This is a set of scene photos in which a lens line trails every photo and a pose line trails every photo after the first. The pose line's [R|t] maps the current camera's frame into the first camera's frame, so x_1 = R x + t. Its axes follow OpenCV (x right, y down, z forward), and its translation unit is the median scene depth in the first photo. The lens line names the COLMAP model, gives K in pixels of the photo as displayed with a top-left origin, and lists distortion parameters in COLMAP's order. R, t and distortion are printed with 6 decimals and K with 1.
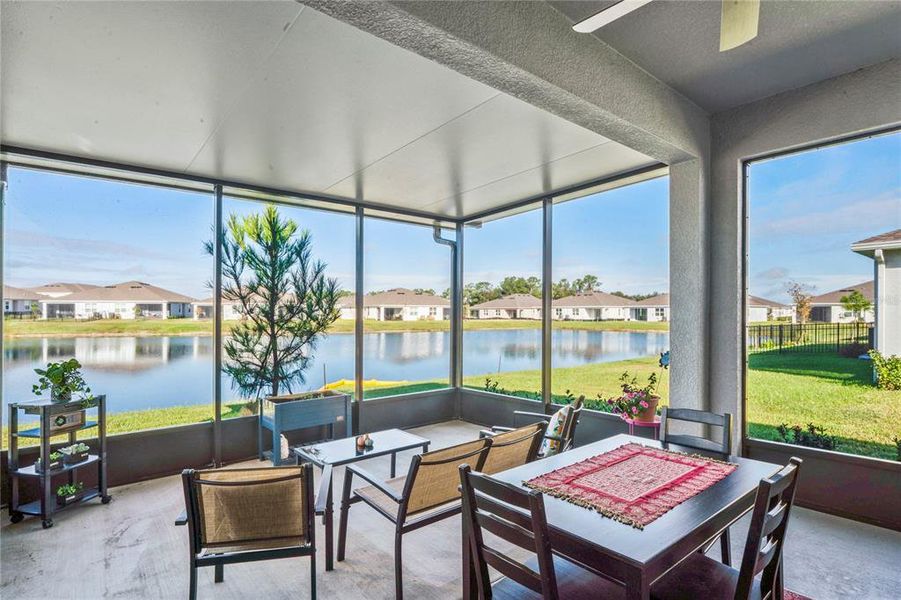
lens RADIAL K [[464.1, 0, 441.0], [0, 464.1, 317.4], [0, 0, 1]] dist [-0.004405, -0.001256]
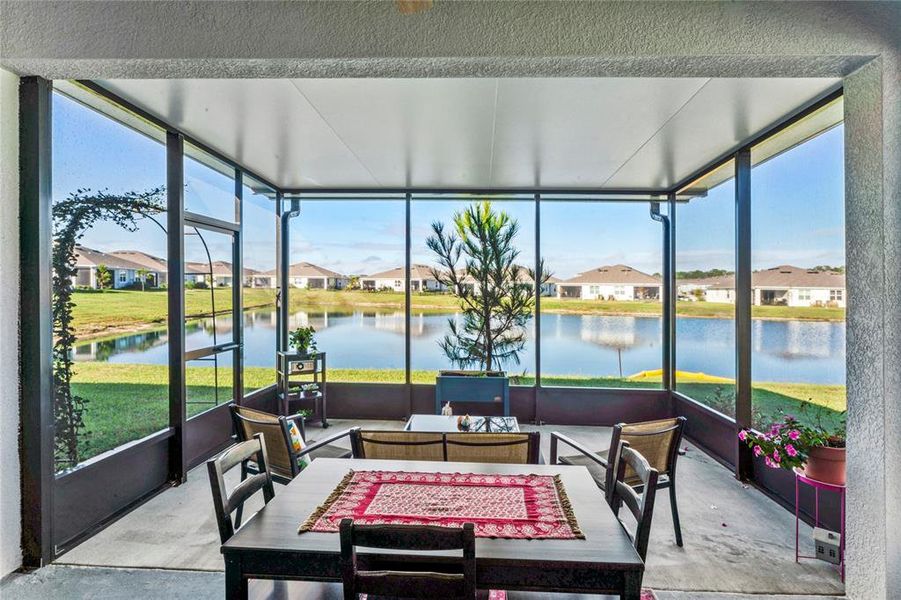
lens RADIAL K [[464.1, 0, 449.0], [0, 464.1, 292.8], [0, 0, 1]] dist [-0.004405, -0.001256]
pose [[0.741771, 0.016687, -0.670445, 0.343045], [-0.023693, 0.999718, -0.001331, -0.015855], [0.670234, 0.016872, 0.741958, 0.121552]]
